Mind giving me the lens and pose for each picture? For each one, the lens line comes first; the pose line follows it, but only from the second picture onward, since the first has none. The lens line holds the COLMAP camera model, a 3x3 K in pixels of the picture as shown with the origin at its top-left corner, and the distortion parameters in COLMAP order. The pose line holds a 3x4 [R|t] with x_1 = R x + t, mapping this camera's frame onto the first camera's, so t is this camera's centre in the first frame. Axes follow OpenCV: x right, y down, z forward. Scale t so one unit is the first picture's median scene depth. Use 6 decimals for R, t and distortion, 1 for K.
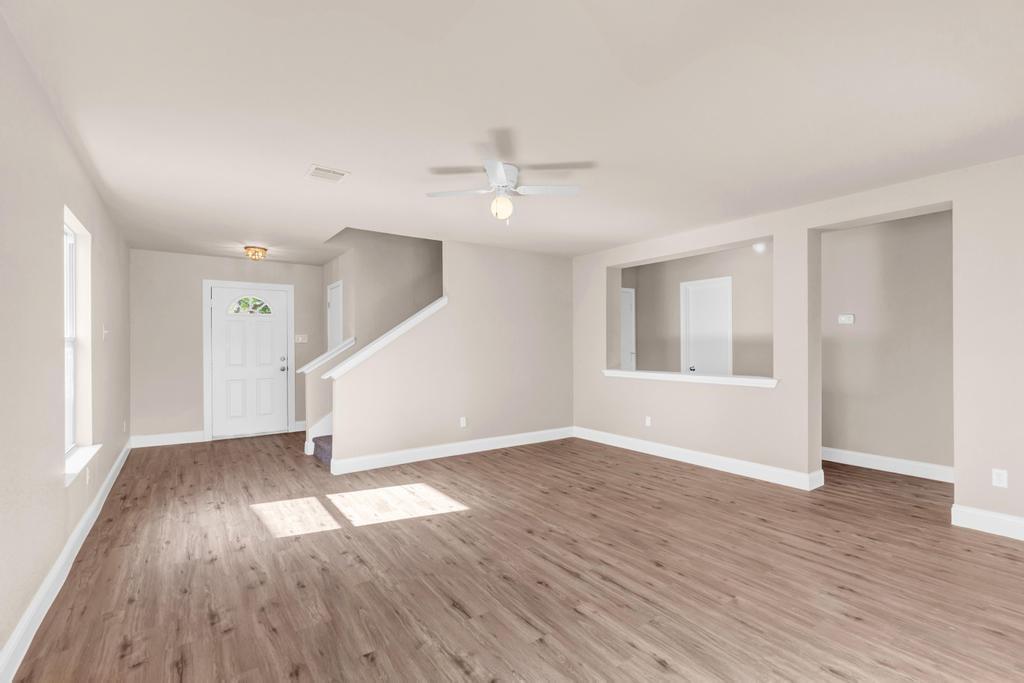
lens RADIAL K [[460.8, 0, 515.4], [0, 460.8, 344.3], [0, 0, 1]] dist [0.006000, 0.000196]
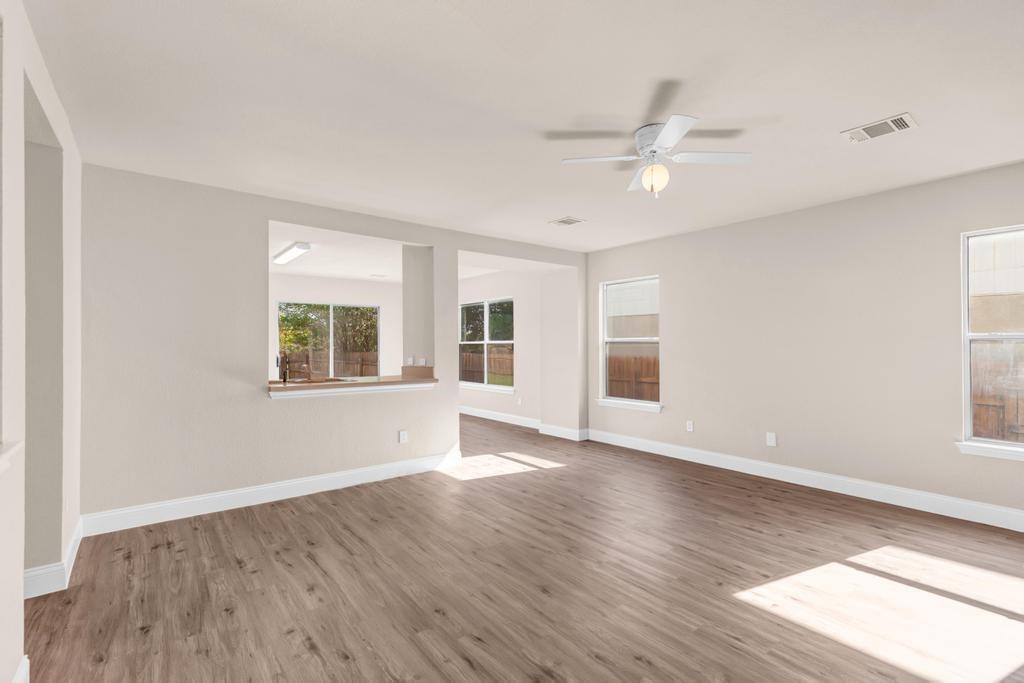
lens RADIAL K [[464.1, 0, 510.9], [0, 464.1, 348.6], [0, 0, 1]] dist [0.003011, 0.000529]
pose [[-0.999242, 0.005768, -0.038492, 0.170810], [0.005838, 0.999981, -0.001725, 0.006888], [0.038482, -0.001948, -0.999257, 1.173238]]
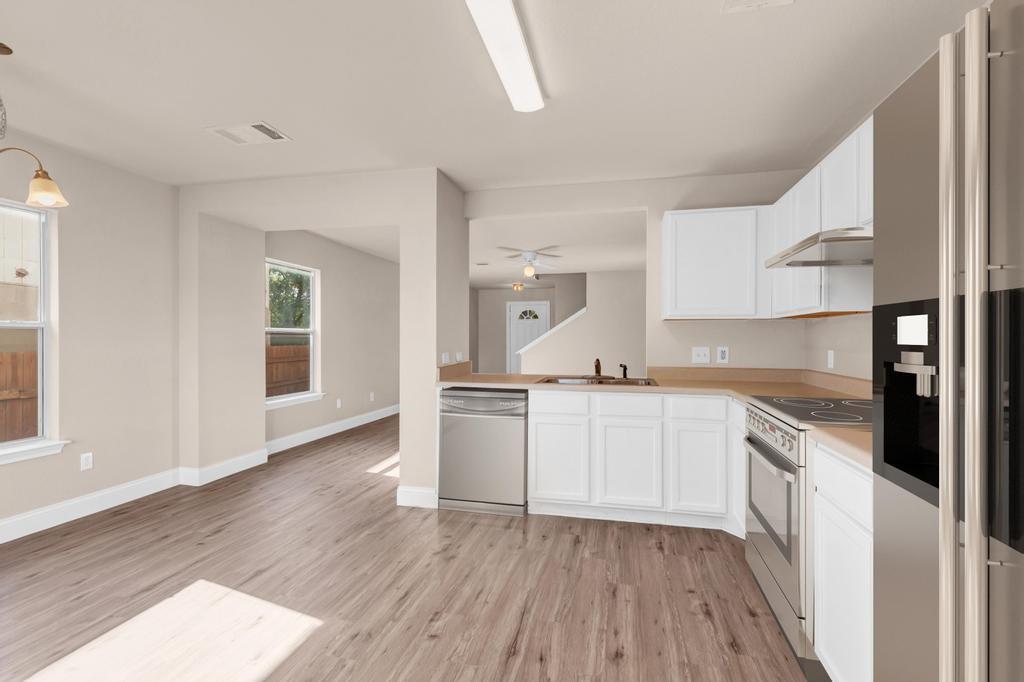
lens RADIAL K [[460.8, 0, 515.4], [0, 460.8, 343.8], [0, 0, 1]] dist [0.006000, 0.000196]
pose [[0.648448, 0.013202, -0.761145, 0.962235], [0.000699, 0.999839, 0.017938, -0.002934], [0.761259, -0.012164, 0.648334, -0.249055]]
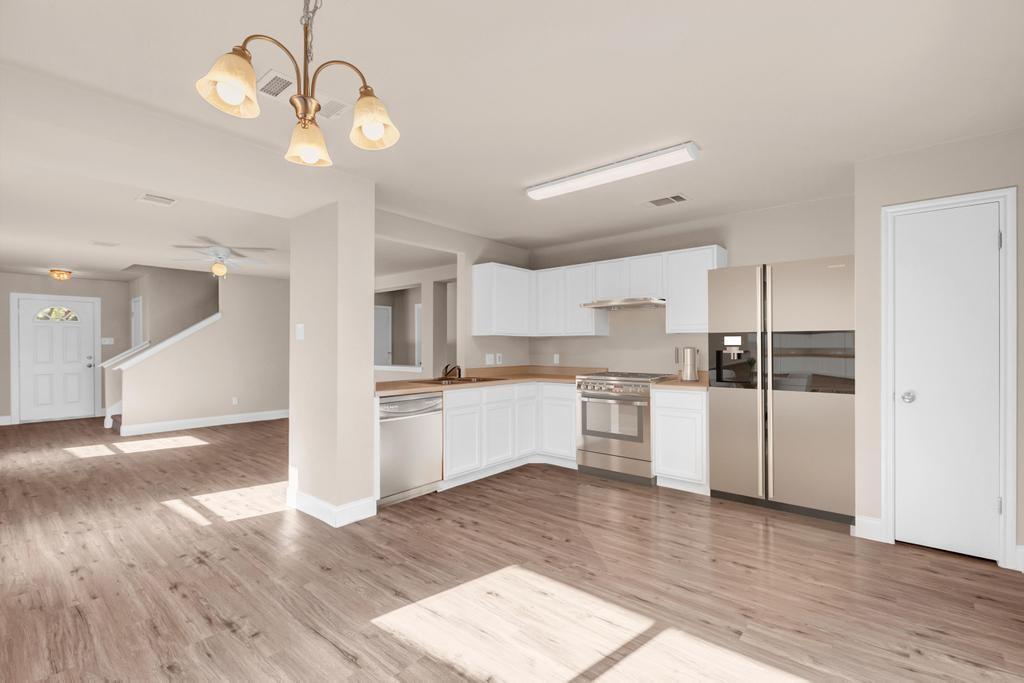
lens RADIAL K [[464.1, 0, 510.9], [0, 464.1, 348.6], [0, 0, 1]] dist [0.003011, 0.000529]
pose [[0.973462, 0.002175, 0.228838, 0.410608], [-0.003261, 0.999985, 0.004366, -0.002035], [-0.228825, -0.004996, 0.973455, -0.625214]]
